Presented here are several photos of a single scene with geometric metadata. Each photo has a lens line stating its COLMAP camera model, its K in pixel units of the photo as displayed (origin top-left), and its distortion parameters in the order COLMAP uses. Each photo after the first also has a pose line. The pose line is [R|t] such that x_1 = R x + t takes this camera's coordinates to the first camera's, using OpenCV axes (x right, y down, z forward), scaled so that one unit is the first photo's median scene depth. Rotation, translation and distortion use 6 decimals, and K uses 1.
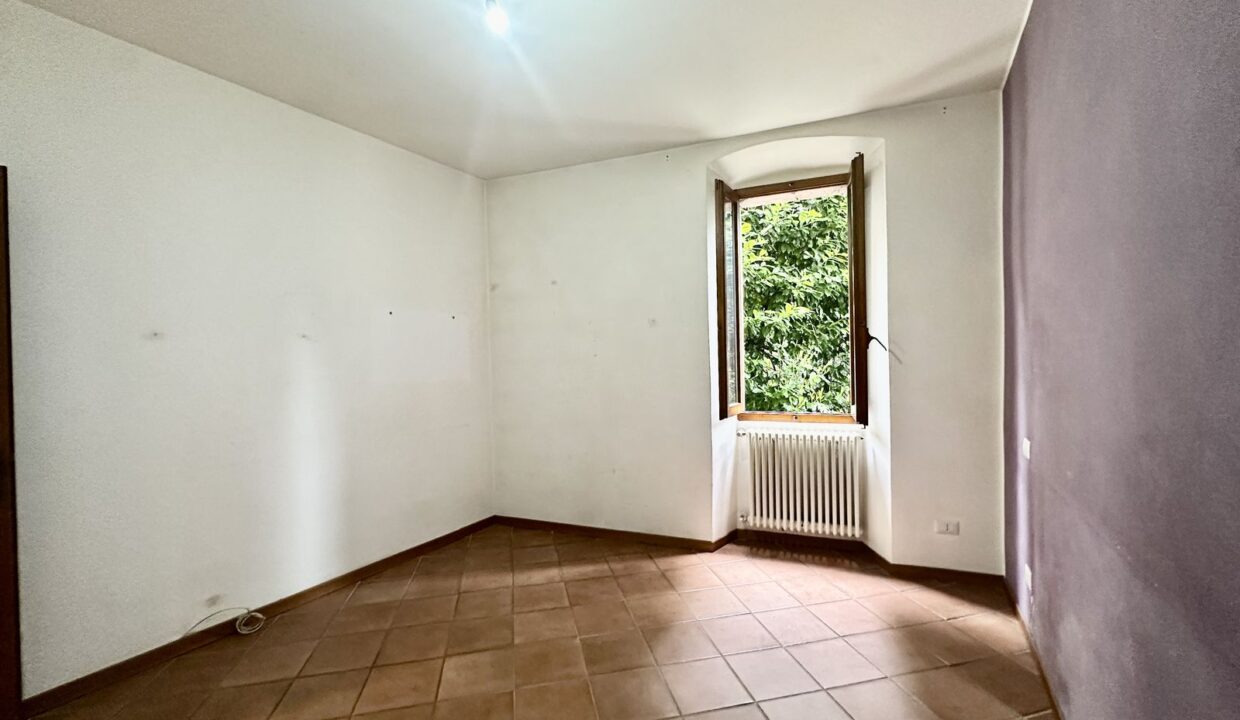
lens RADIAL K [[483.4, 0, 621.2], [0, 483.4, 364.6], [0, 0, 1]] dist [0.004069, 0.000164]
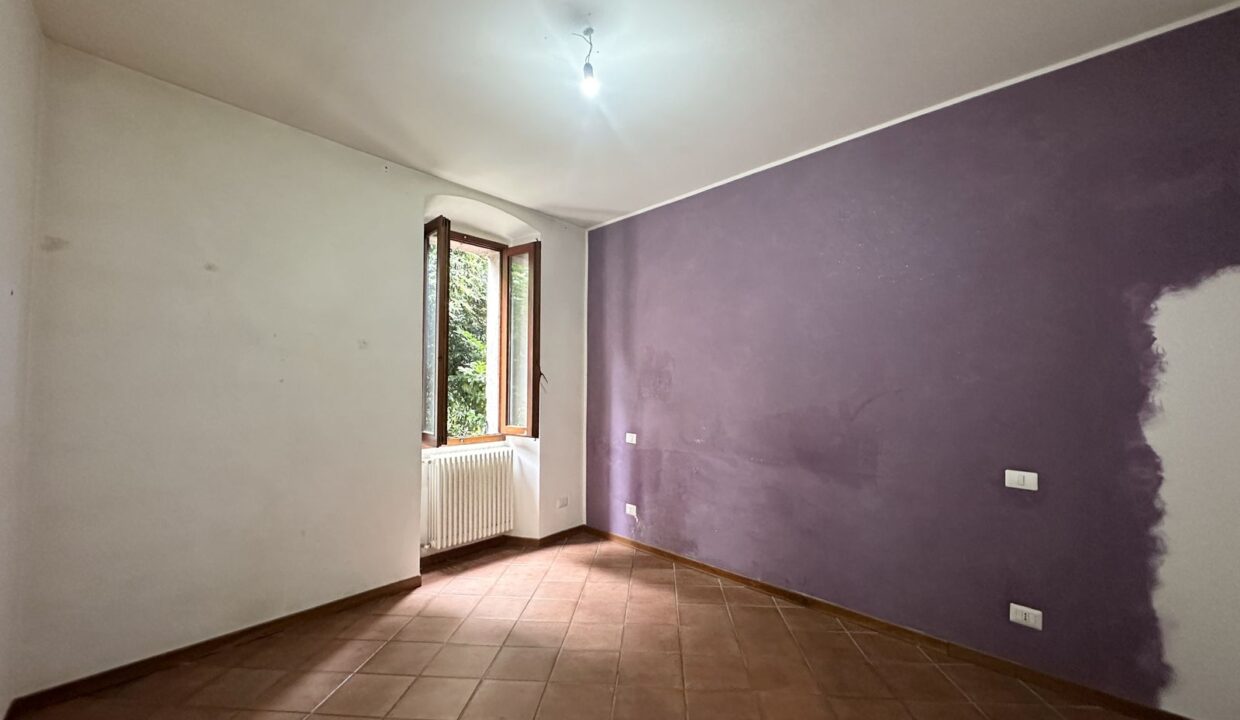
lens RADIAL K [[520.0, 0, 620.0], [0, 520.0, 359.7], [0, 0, 1]] dist [0.004543, 0.000972]
pose [[0.299519, 0.063647, 0.951965, -0.736930], [0.000461, 0.997763, -0.066854, 0.003180], [-0.954090, 0.020463, 0.298819, 0.301378]]
